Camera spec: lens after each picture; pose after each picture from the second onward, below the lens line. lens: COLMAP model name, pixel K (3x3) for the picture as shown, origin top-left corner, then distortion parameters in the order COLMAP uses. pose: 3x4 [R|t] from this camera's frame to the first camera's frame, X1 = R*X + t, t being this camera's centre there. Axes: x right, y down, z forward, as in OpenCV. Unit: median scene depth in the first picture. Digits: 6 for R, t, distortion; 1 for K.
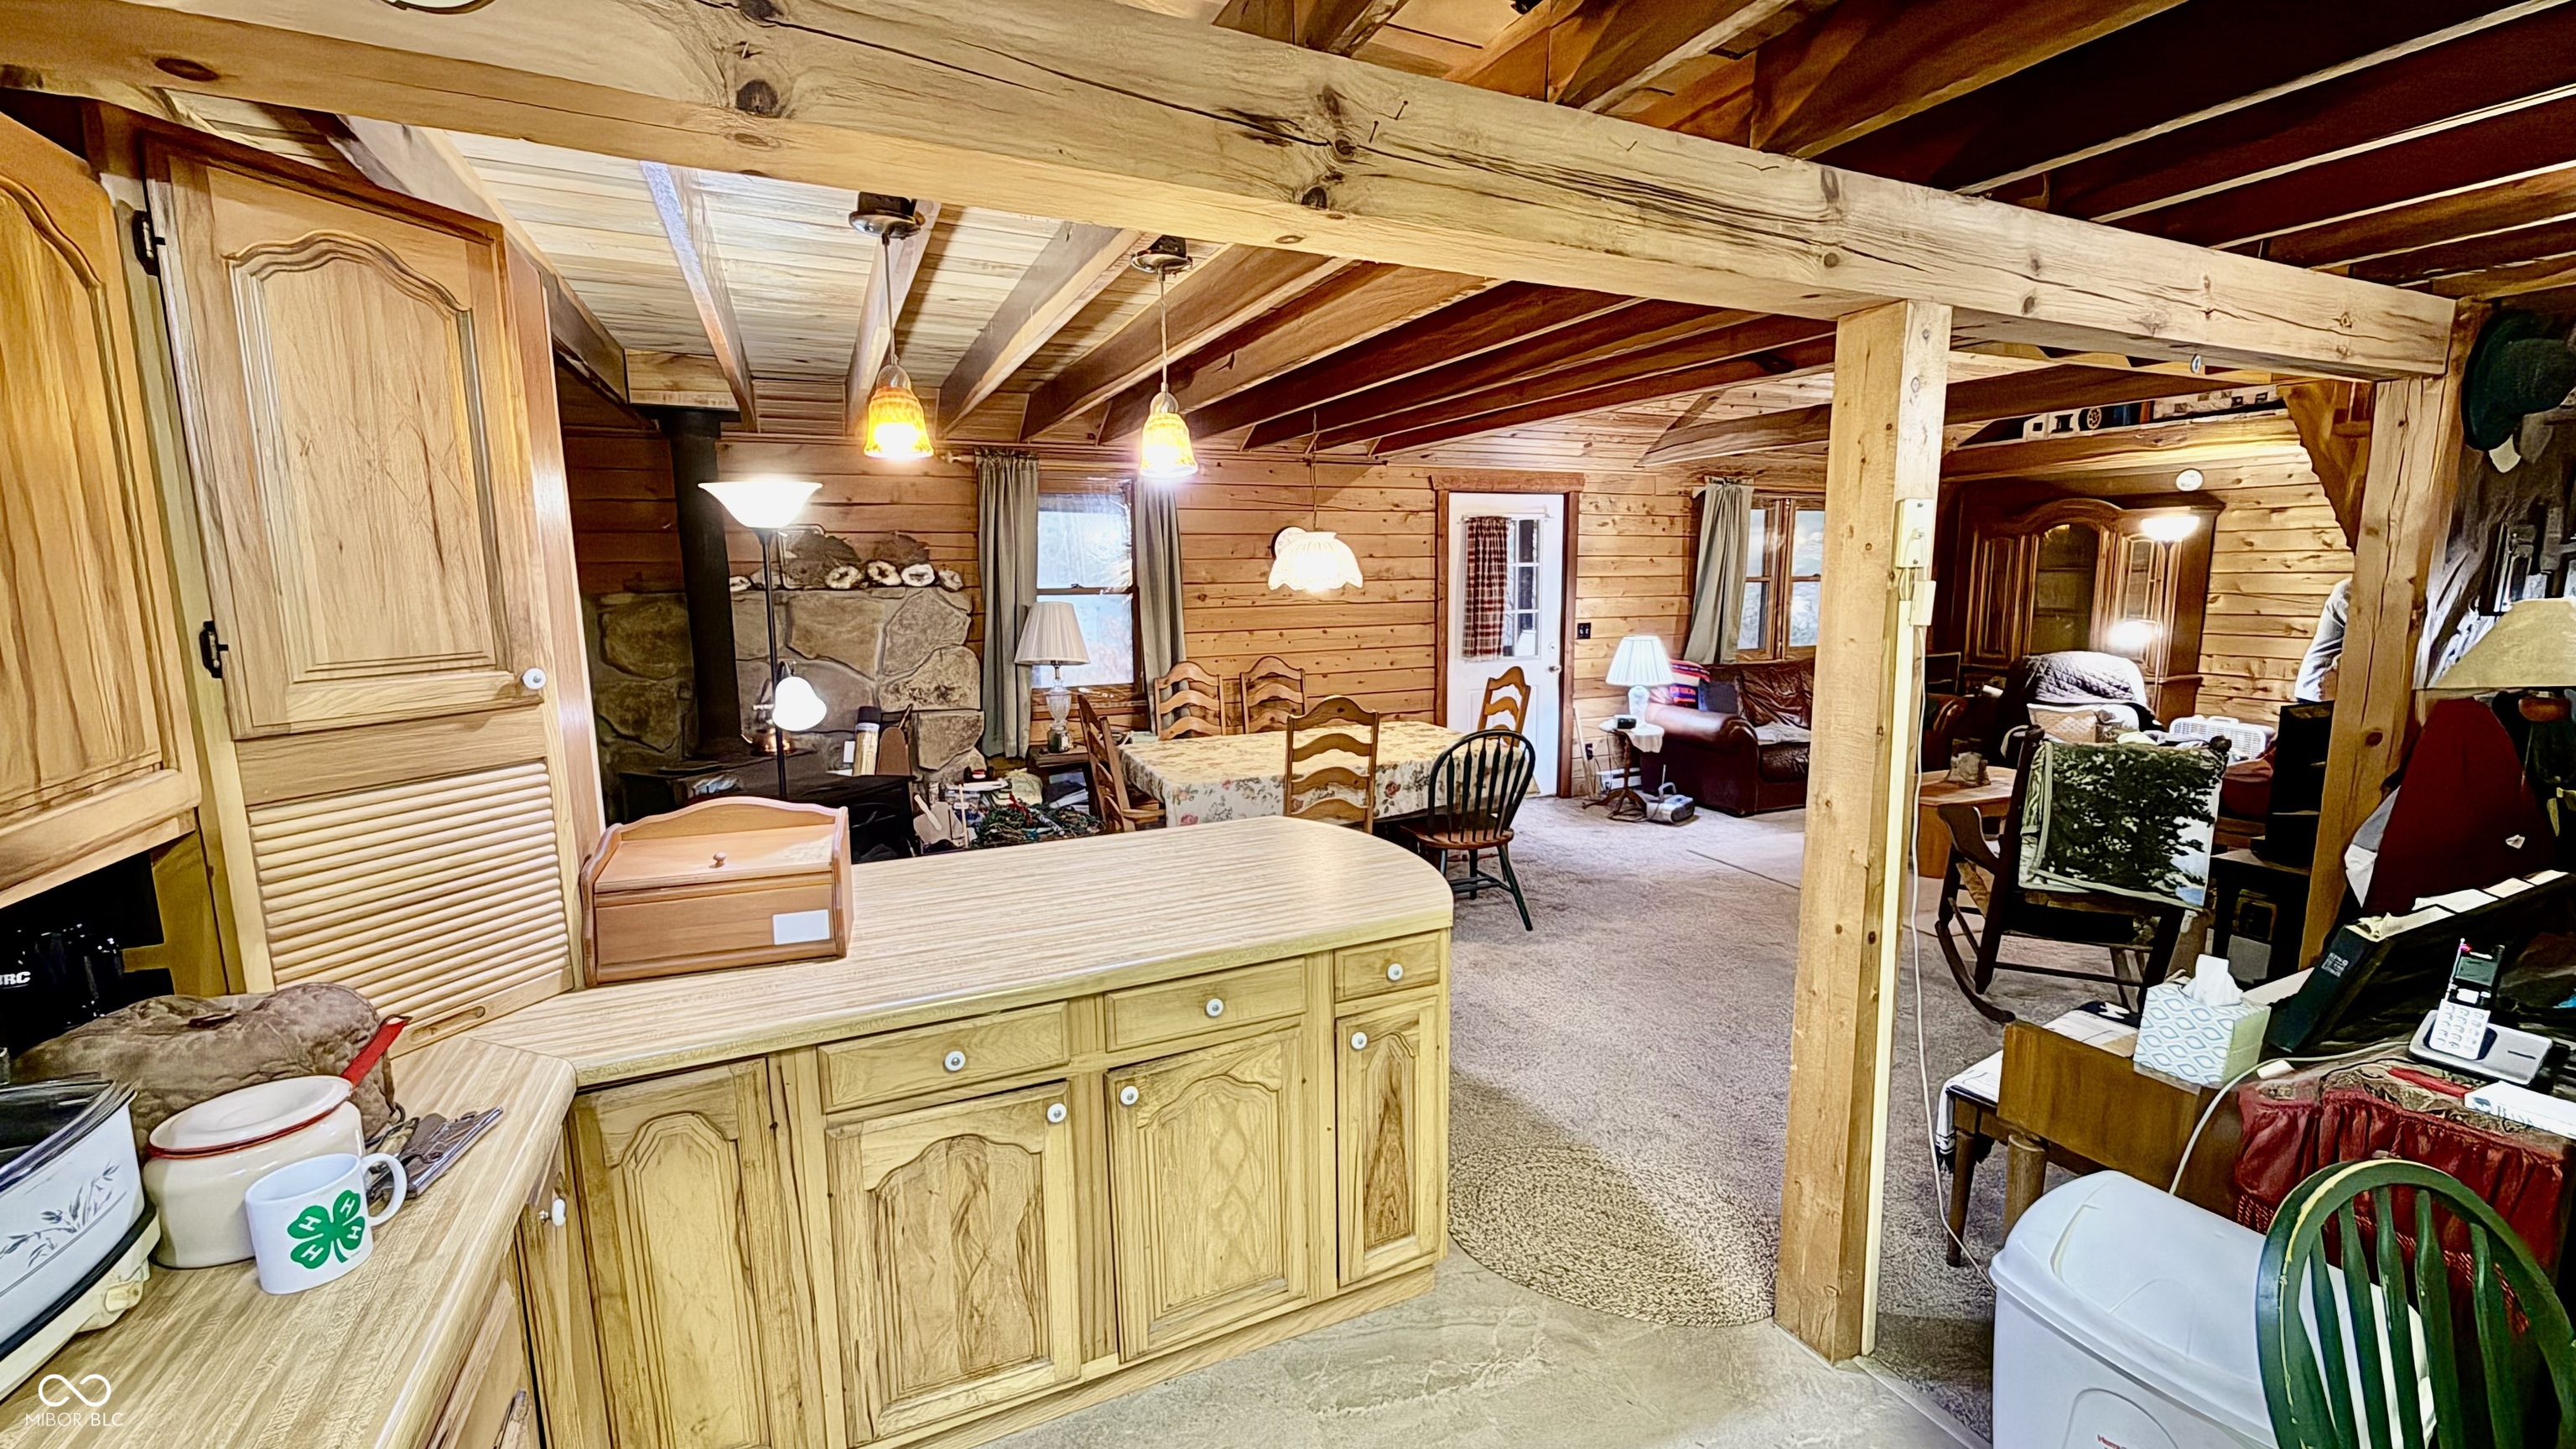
lens RADIAL K [[1024.6, 0, 1279.5], [0, 1024.6, 724.1], [0, 0, 1]] dist [0.001059, 0.000639]
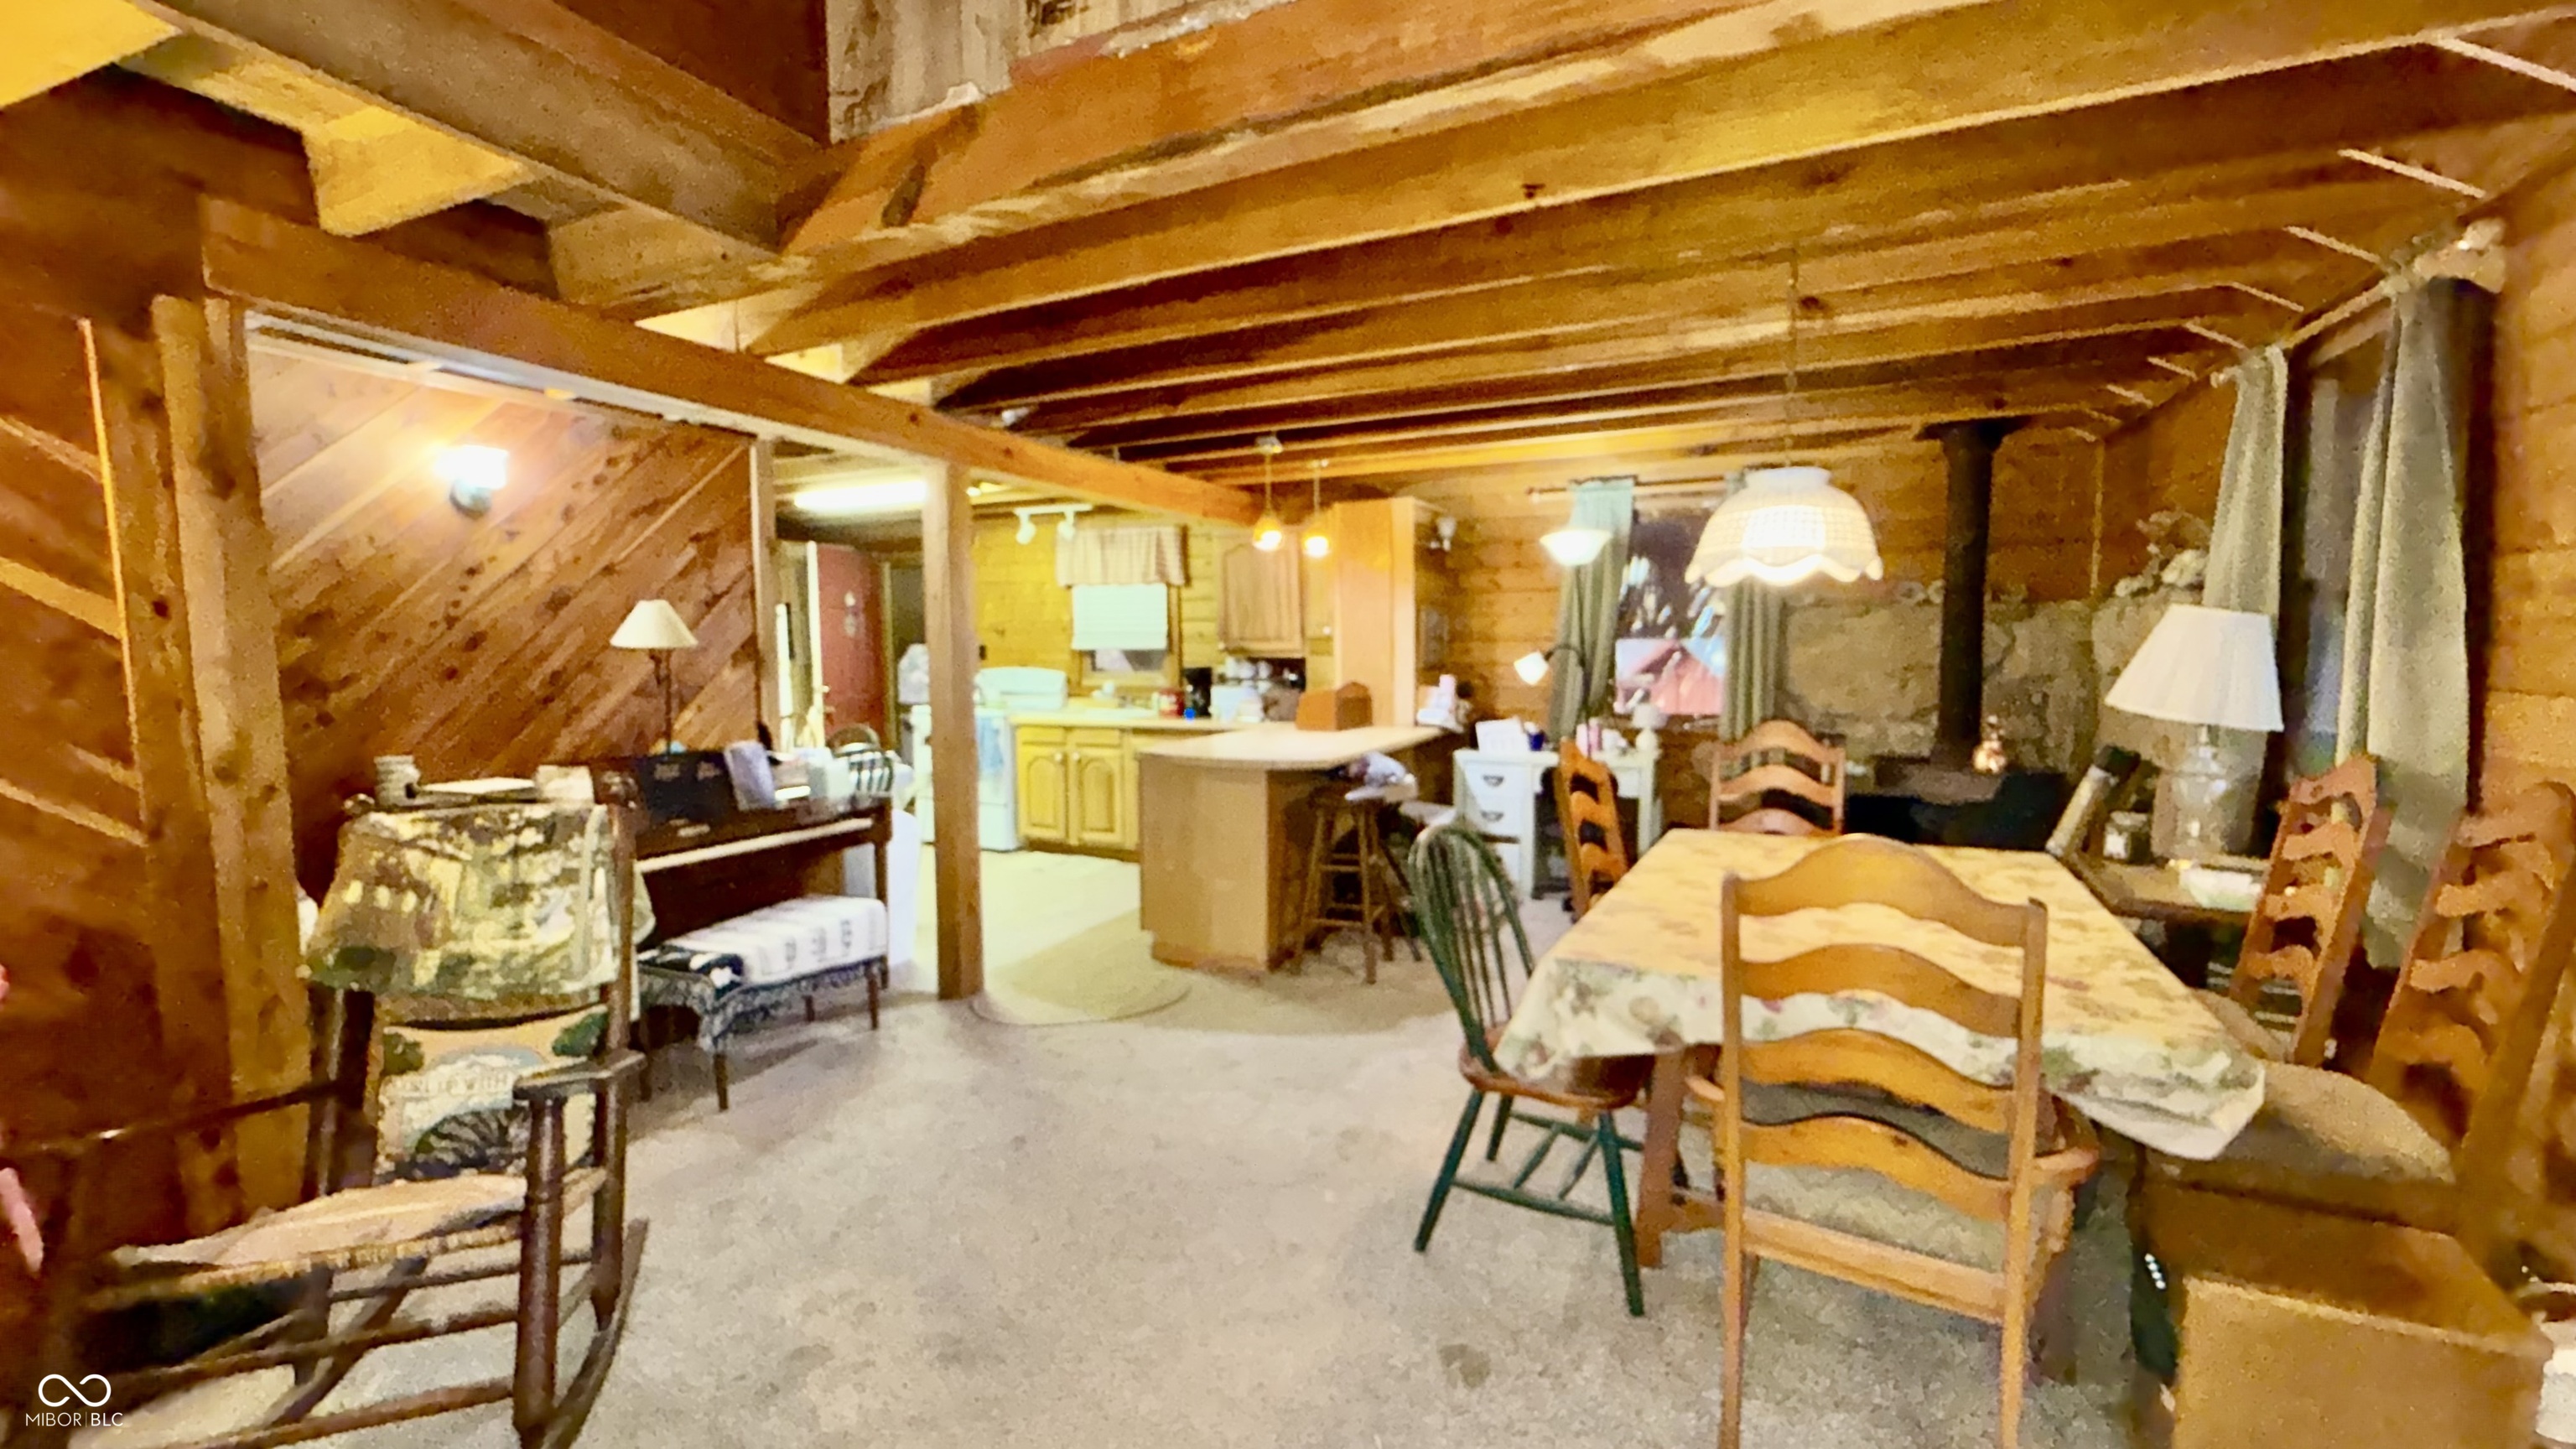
lens RADIAL K [[1024.6, 0, 1280.4], [0, 1024.6, 728.4], [0, 0, 1]] dist [0.001059, 0.000639]
pose [[-0.760607, 0.070891, -0.645330, 1.350186], [-0.079259, 0.976445, 0.200681, -0.327345], [0.644356, 0.203788, -0.737073, 2.840447]]
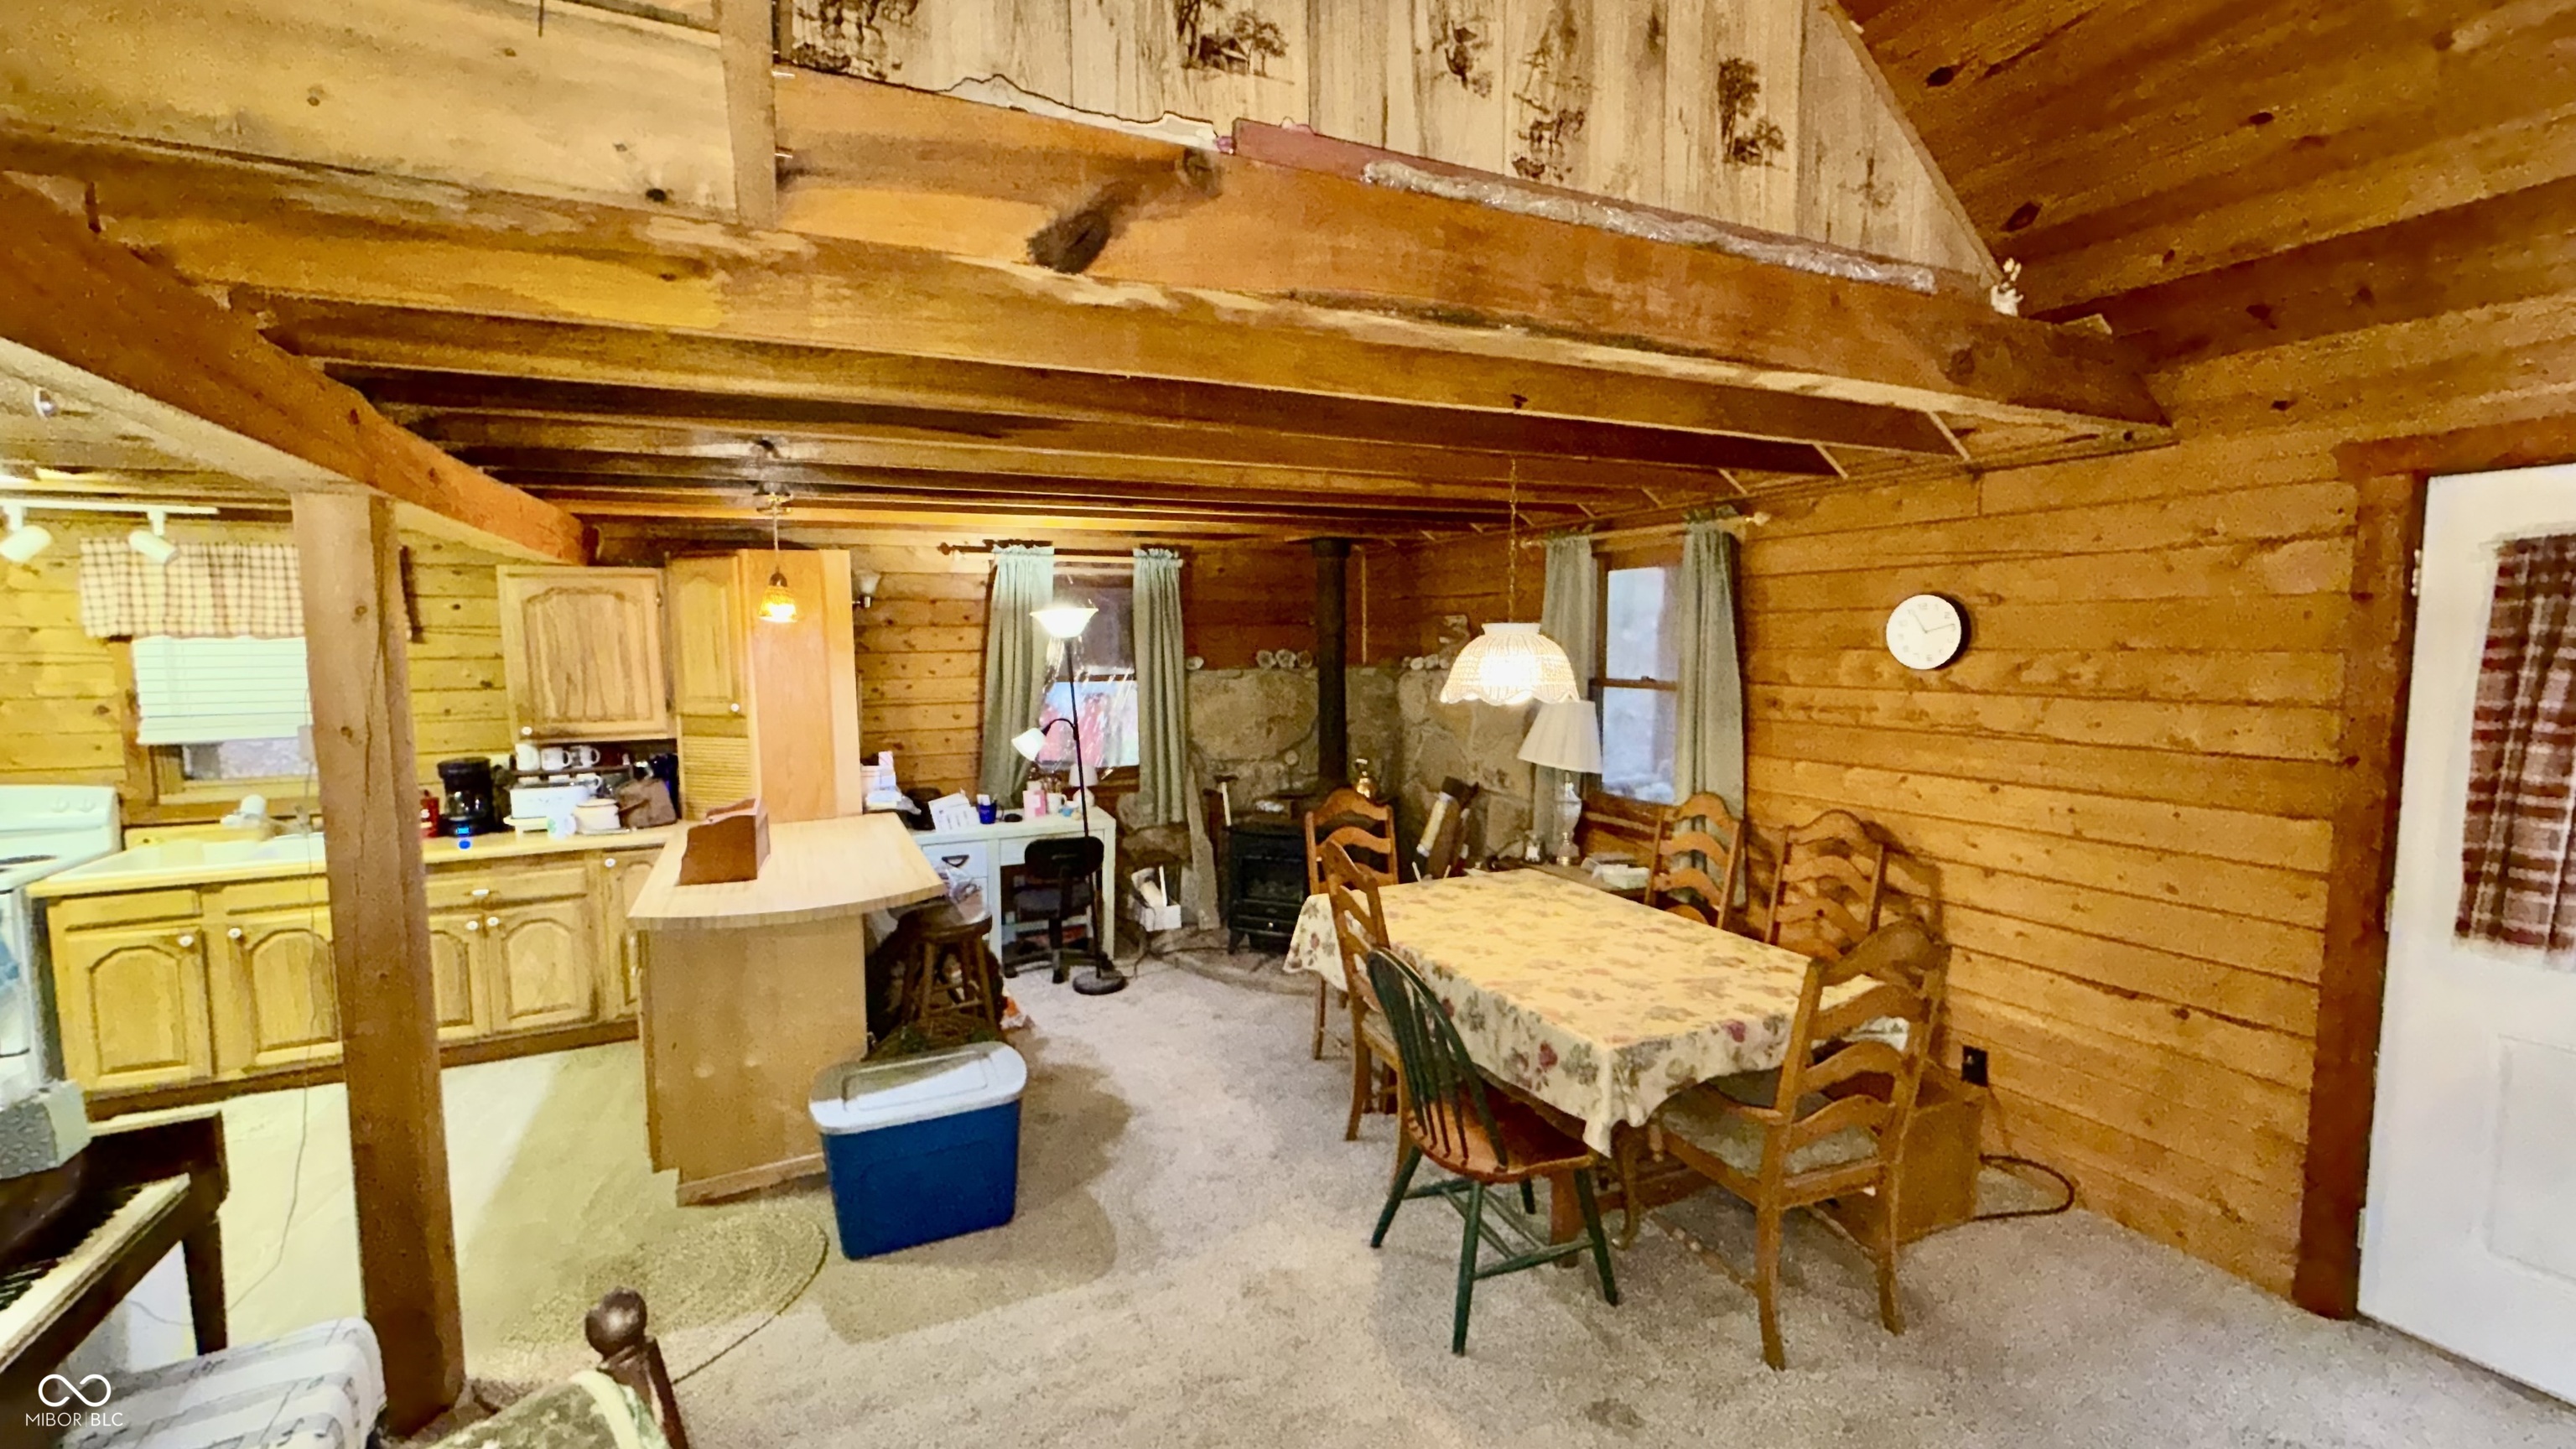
lens RADIAL K [[1024.6, 0, 1273.3], [0, 1024.6, 725.9], [0, 0, 1]] dist [0.001059, 0.000639]
pose [[0.028394, 0.100773, -0.994504, 1.668333], [-0.138126, 0.985757, 0.095943, -0.369735], [0.990008, 0.134642, 0.041909, 1.856448]]
